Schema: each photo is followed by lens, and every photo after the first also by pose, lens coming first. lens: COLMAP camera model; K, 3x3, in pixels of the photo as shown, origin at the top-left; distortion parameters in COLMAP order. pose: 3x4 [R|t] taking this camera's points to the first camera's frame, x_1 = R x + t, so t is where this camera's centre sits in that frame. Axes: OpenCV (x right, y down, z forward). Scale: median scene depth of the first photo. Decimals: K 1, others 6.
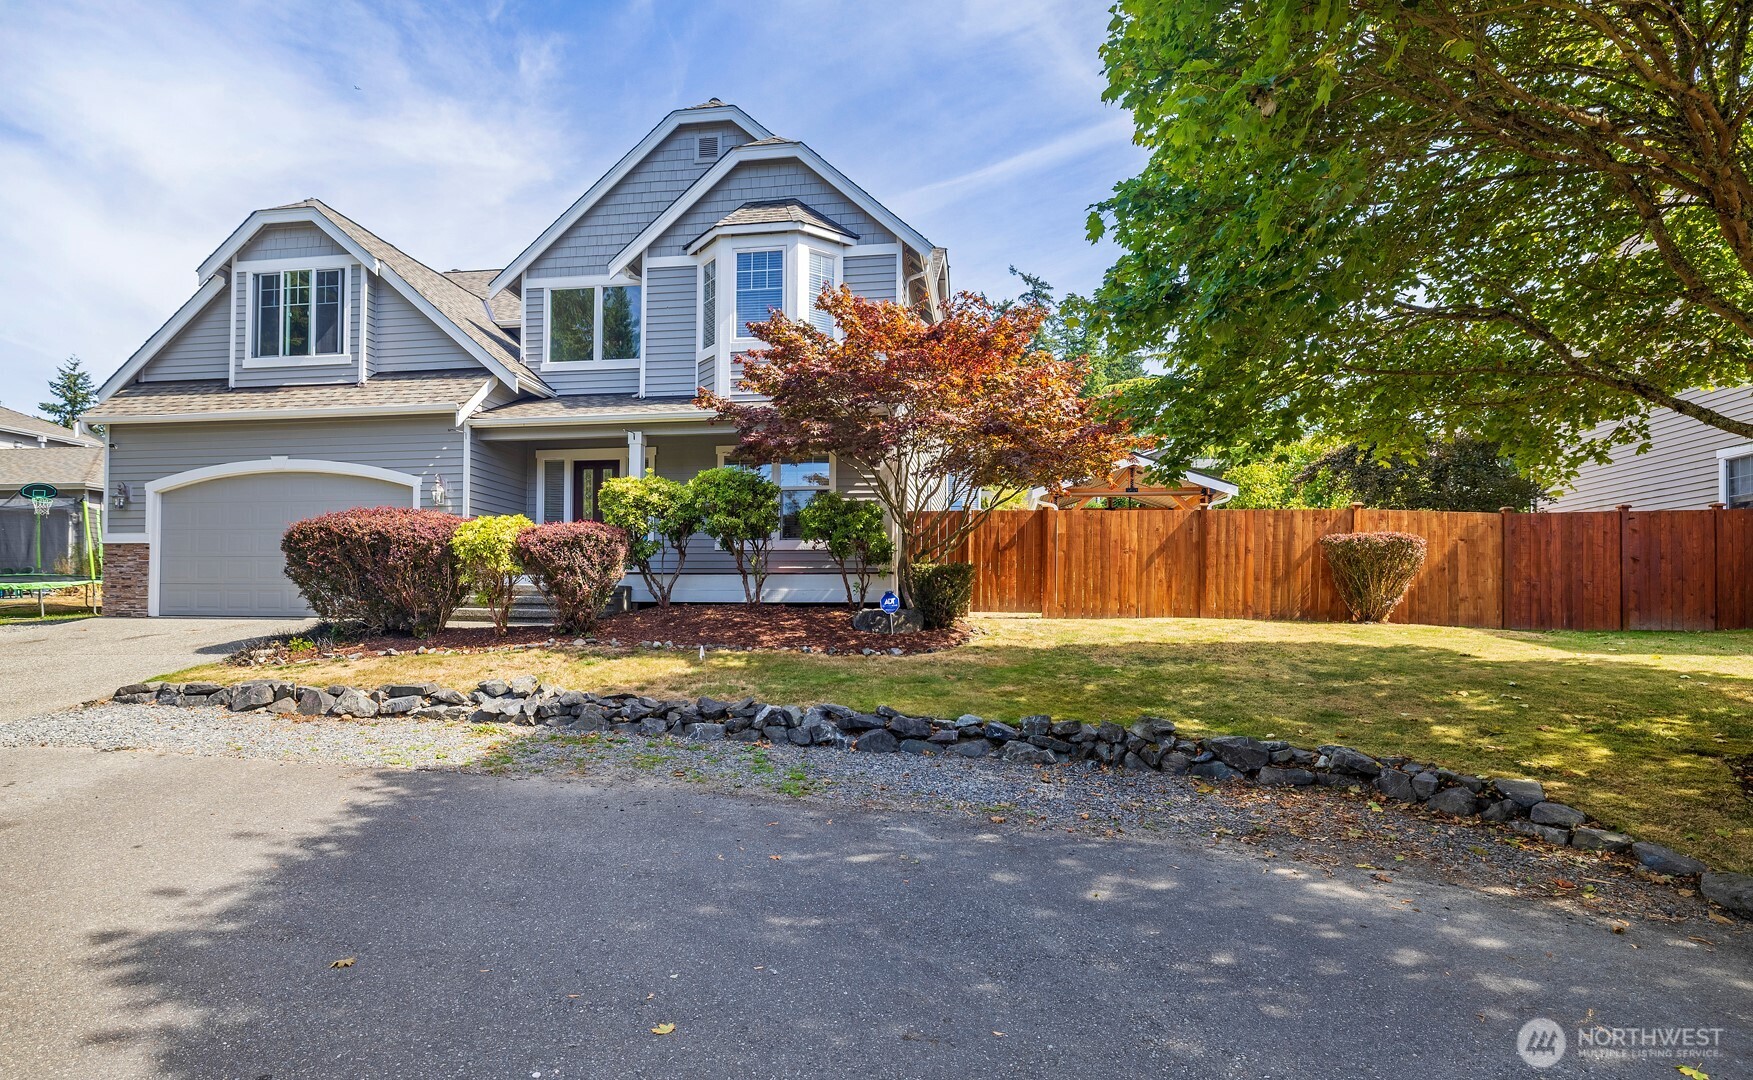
lens RADIAL K [[924.4, 0, 875.0], [0, 924.4, 601.1], [0, 0, 1]] dist [0.001311, 0.000826]
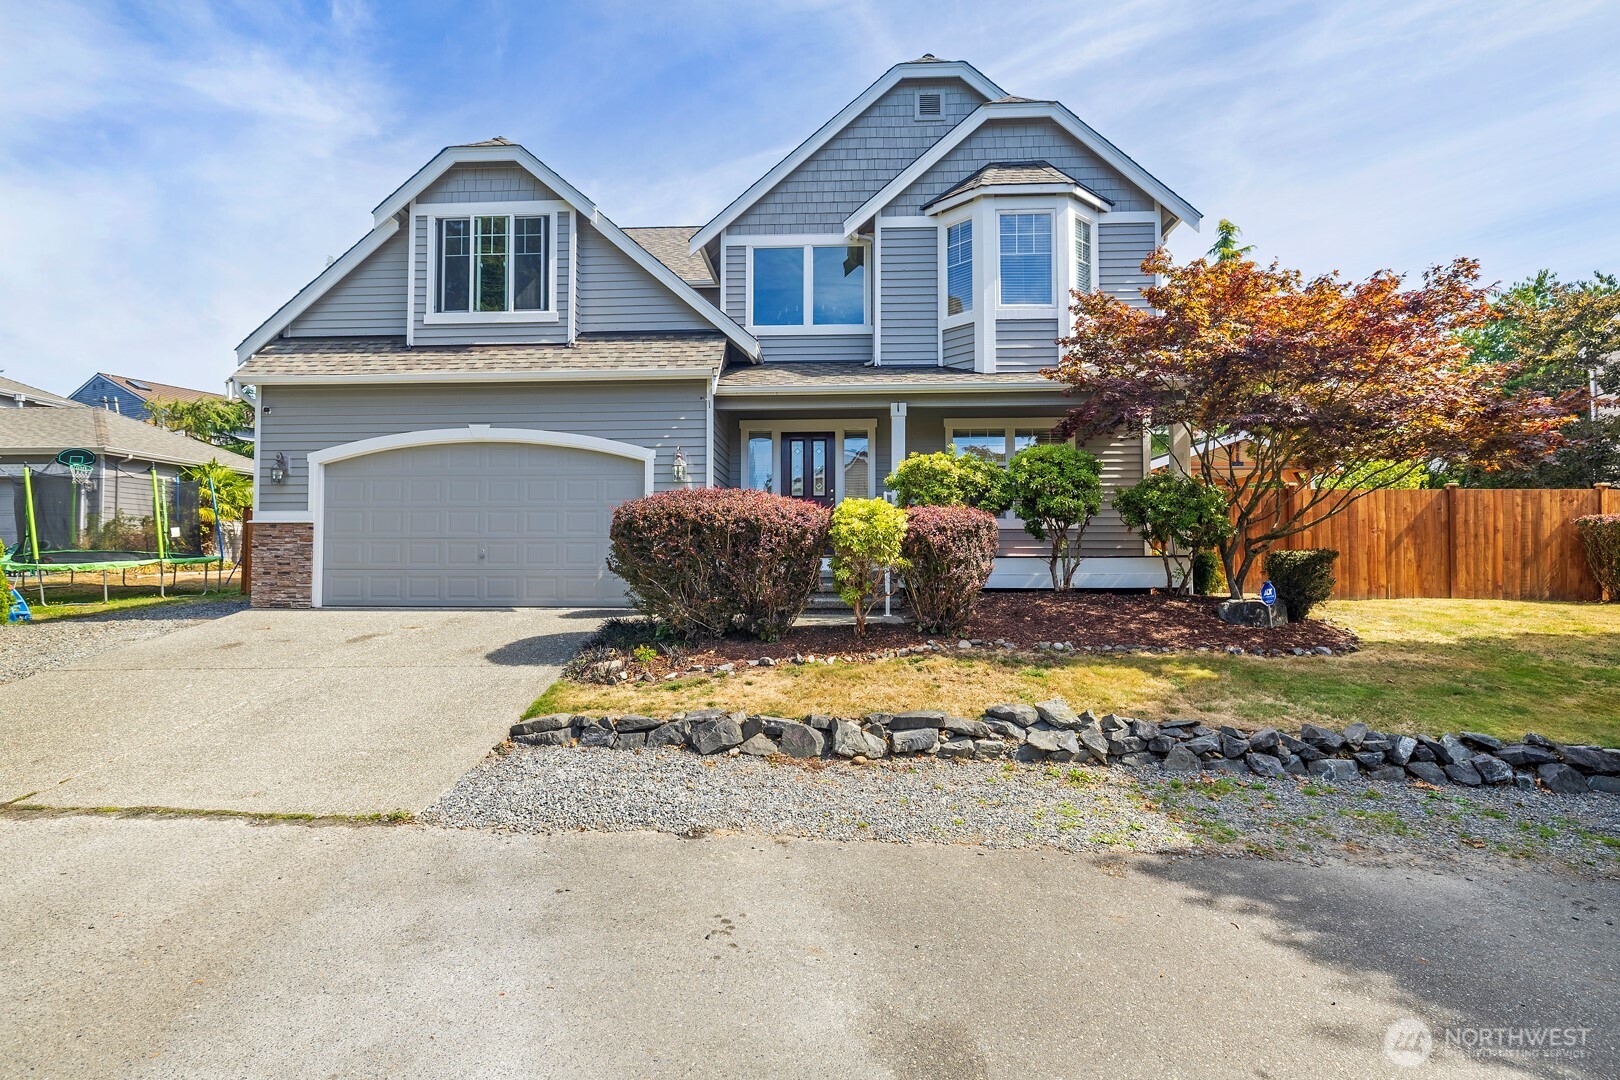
lens RADIAL K [[846.4, 0, 810.0], [0, 846.4, 540.0], [0, 0, 1]] dist [-0.001267, 0.000297]
pose [[0.993884, -0.003320, 0.110378, -0.422766], [0.005212, 0.999844, -0.016857, -0.031641], [-0.110305, 0.017329, 0.993747, 0.167881]]
